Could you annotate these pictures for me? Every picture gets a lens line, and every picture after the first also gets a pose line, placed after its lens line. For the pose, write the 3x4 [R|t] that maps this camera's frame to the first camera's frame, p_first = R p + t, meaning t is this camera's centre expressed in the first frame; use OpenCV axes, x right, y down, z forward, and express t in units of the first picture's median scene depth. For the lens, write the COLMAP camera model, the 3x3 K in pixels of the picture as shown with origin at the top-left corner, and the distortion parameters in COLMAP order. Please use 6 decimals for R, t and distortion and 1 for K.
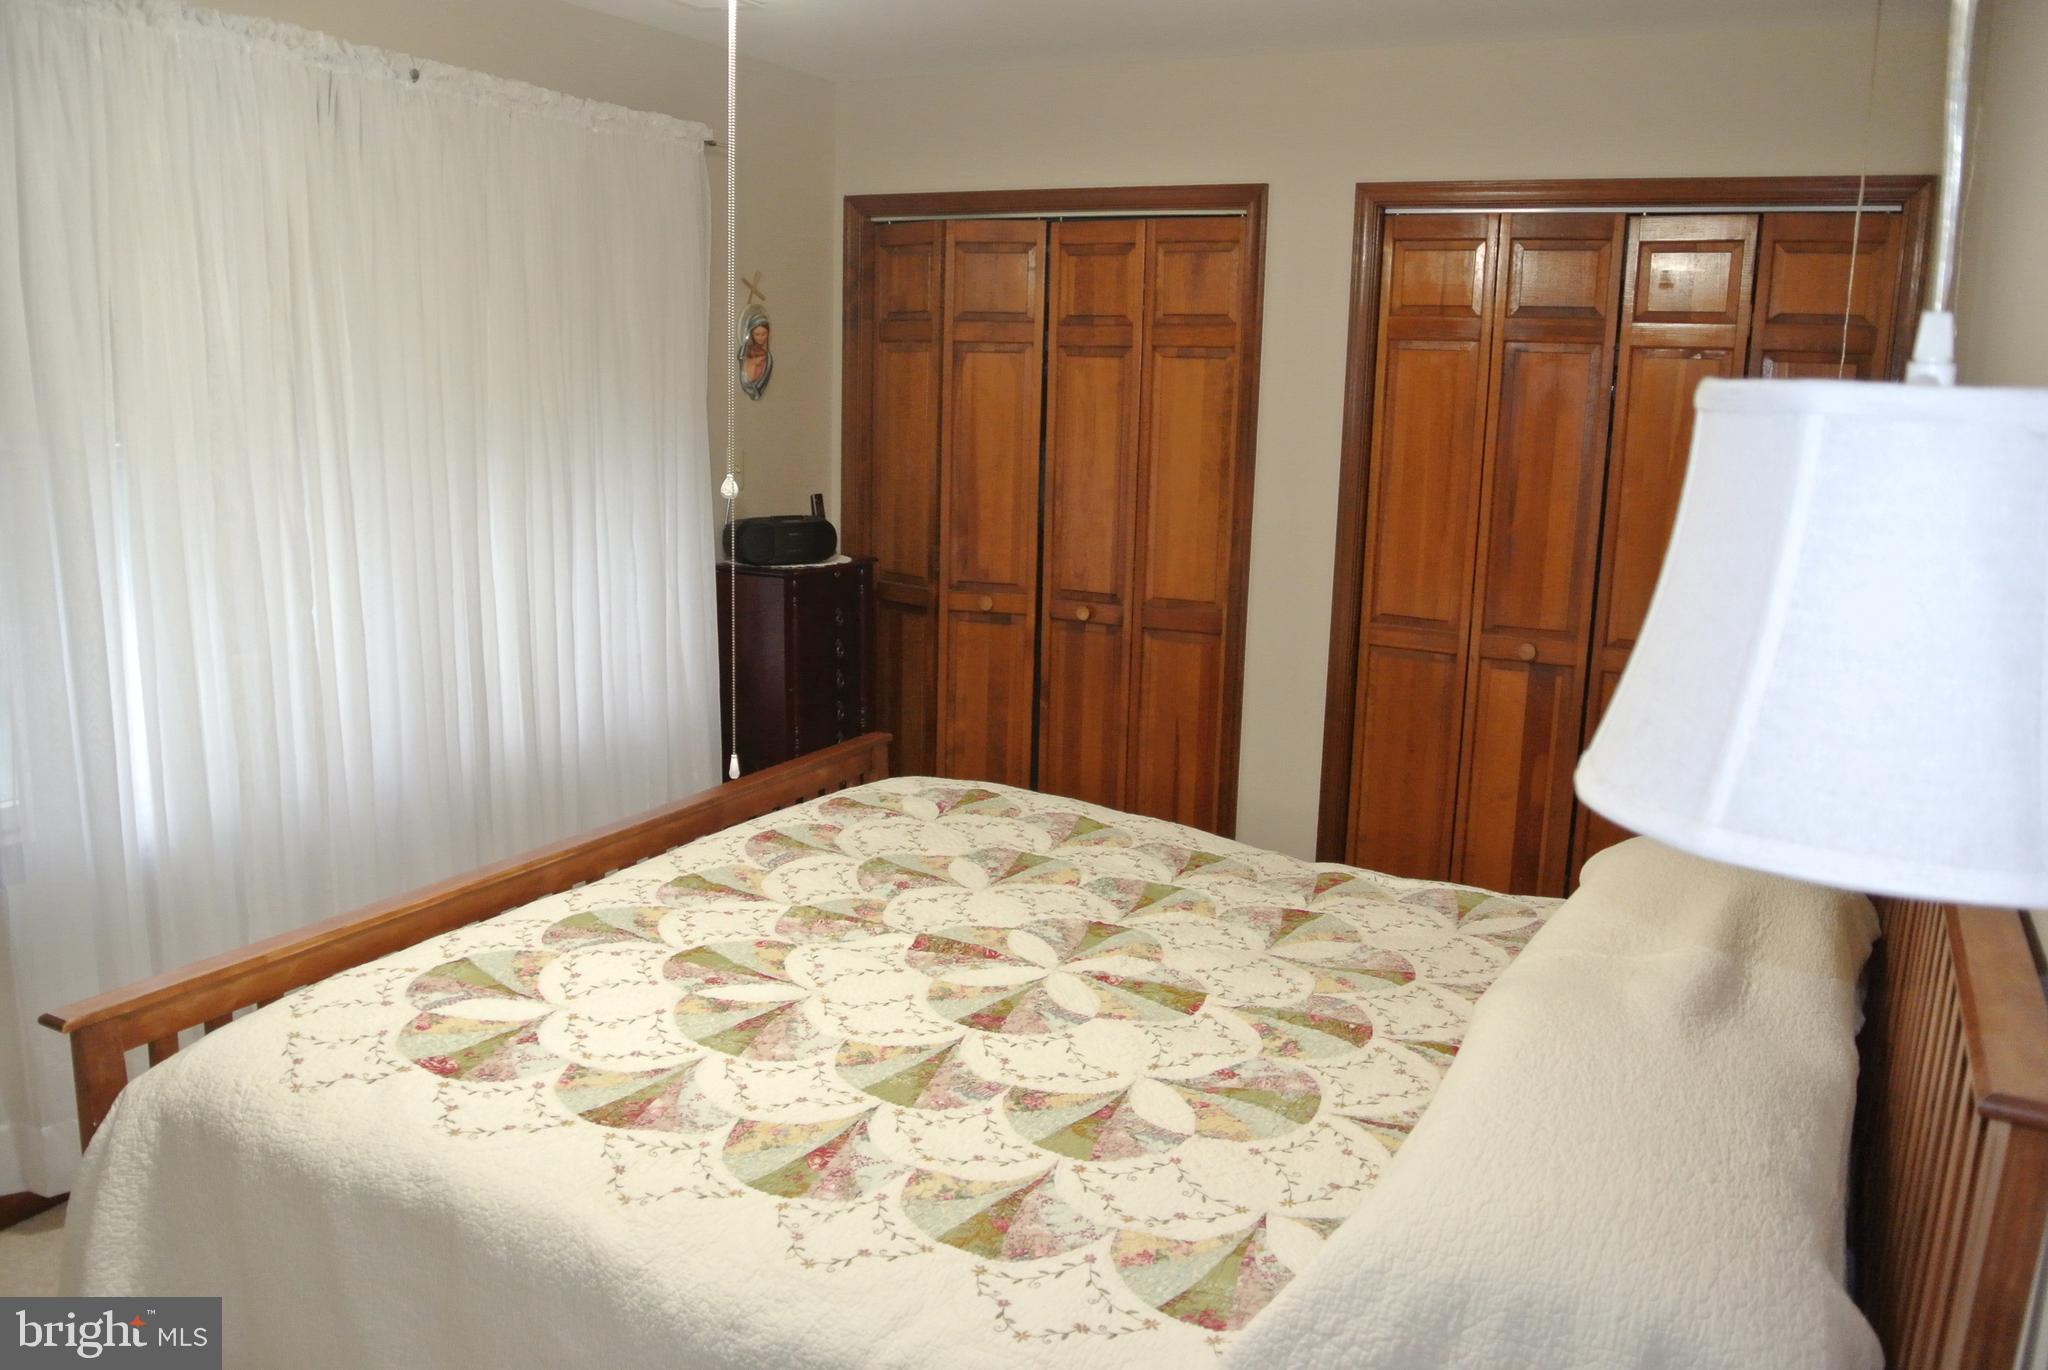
lens RADIAL K [[1600.1, 0, 1007.7], [0, 1600.1, 690.2], [0, 0, 1]] dist [-0.085045, 0.038454]
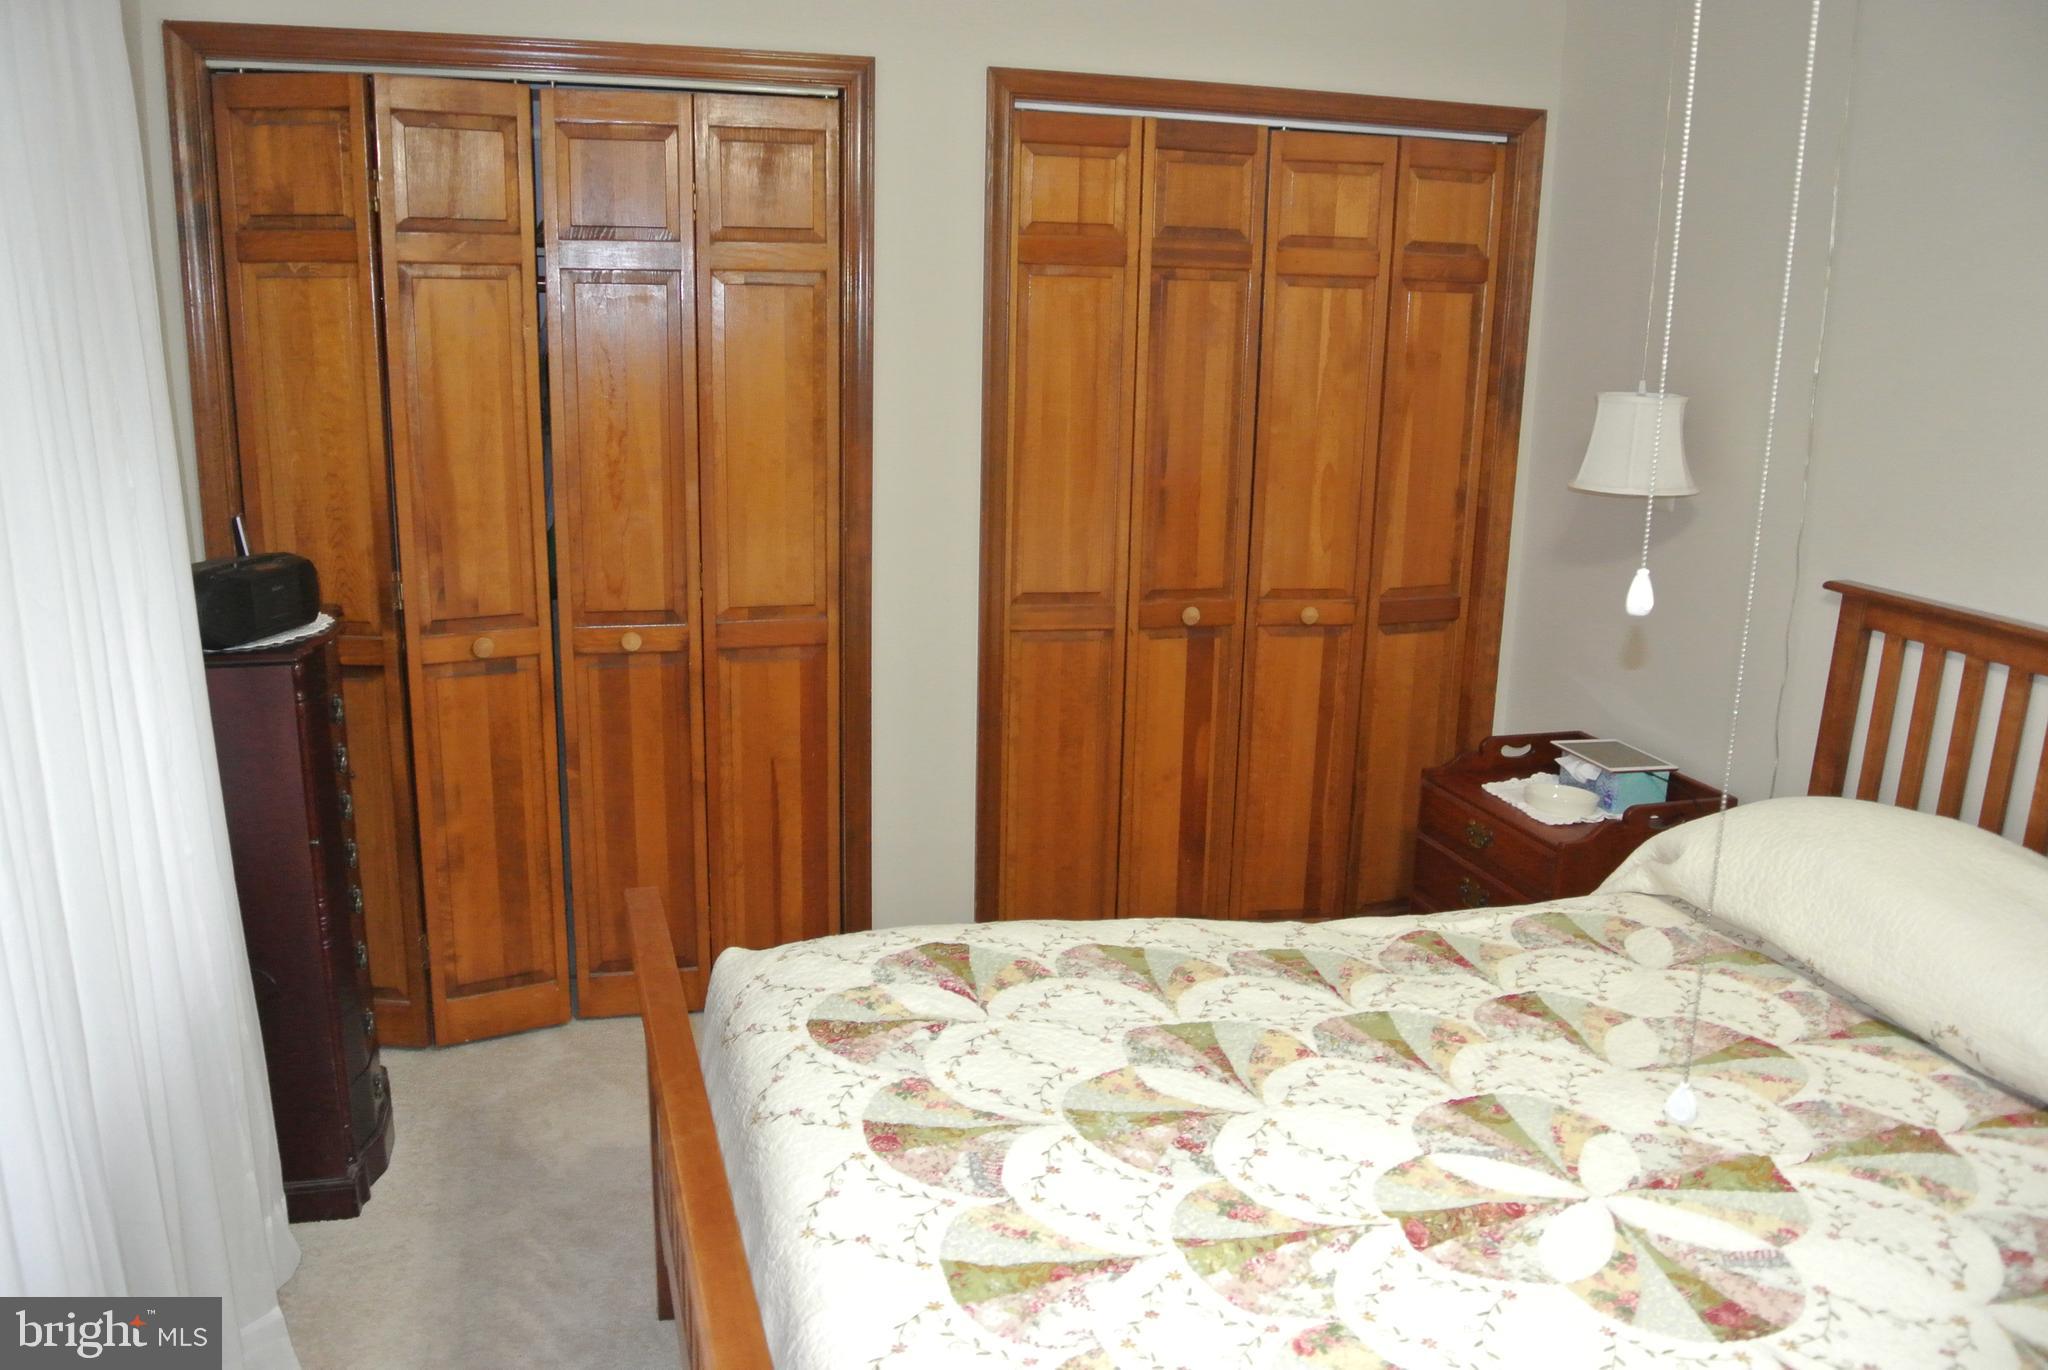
lens RADIAL K [[1600.1, 0, 1026.9], [0, 1600.1, 686.6], [0, 0, 1]] dist [-0.085045, 0.038454]
pose [[0.724035, -0.167696, 0.669067, -0.354470], [0.128599, 0.985807, 0.107920, -0.094954], [-0.677669, 0.007903, 0.735325, 0.400351]]
